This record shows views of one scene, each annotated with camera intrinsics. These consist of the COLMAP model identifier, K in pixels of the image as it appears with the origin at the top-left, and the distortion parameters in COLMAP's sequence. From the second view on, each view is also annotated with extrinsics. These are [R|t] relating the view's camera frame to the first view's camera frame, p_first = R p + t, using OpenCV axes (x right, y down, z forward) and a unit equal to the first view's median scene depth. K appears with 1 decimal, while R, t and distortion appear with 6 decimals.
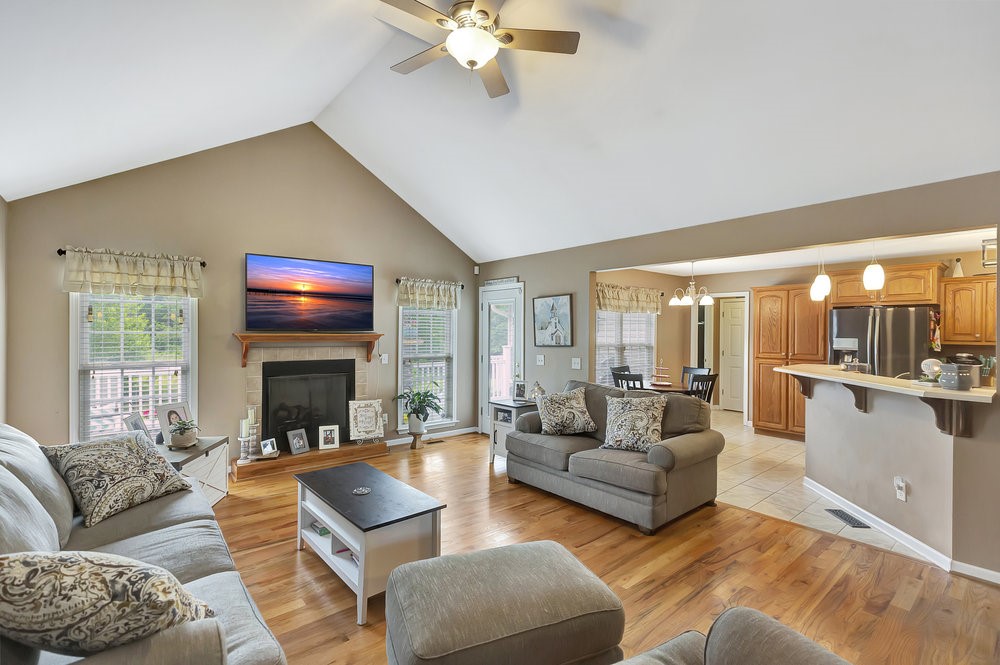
lens RADIAL K [[451.8, 0, 493.4], [0, 451.8, 334.6], [0, 0, 1]] dist [0.003656, 0.000466]
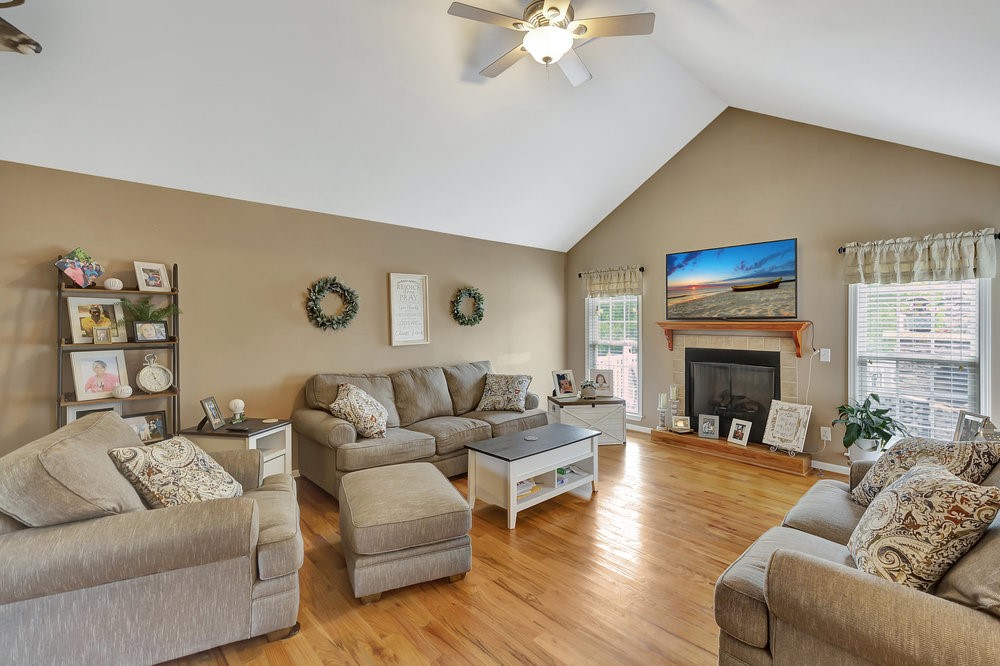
lens RADIAL K [[451.8, 0, 493.9], [0, 451.8, 325.5], [0, 0, 1]] dist [0.003656, 0.000466]
pose [[0.021134, 0.004846, -0.999765, 0.565908], [-0.003062, 0.999984, 0.004782, 0.001734], [0.999772, 0.002960, 0.021148, 0.464049]]
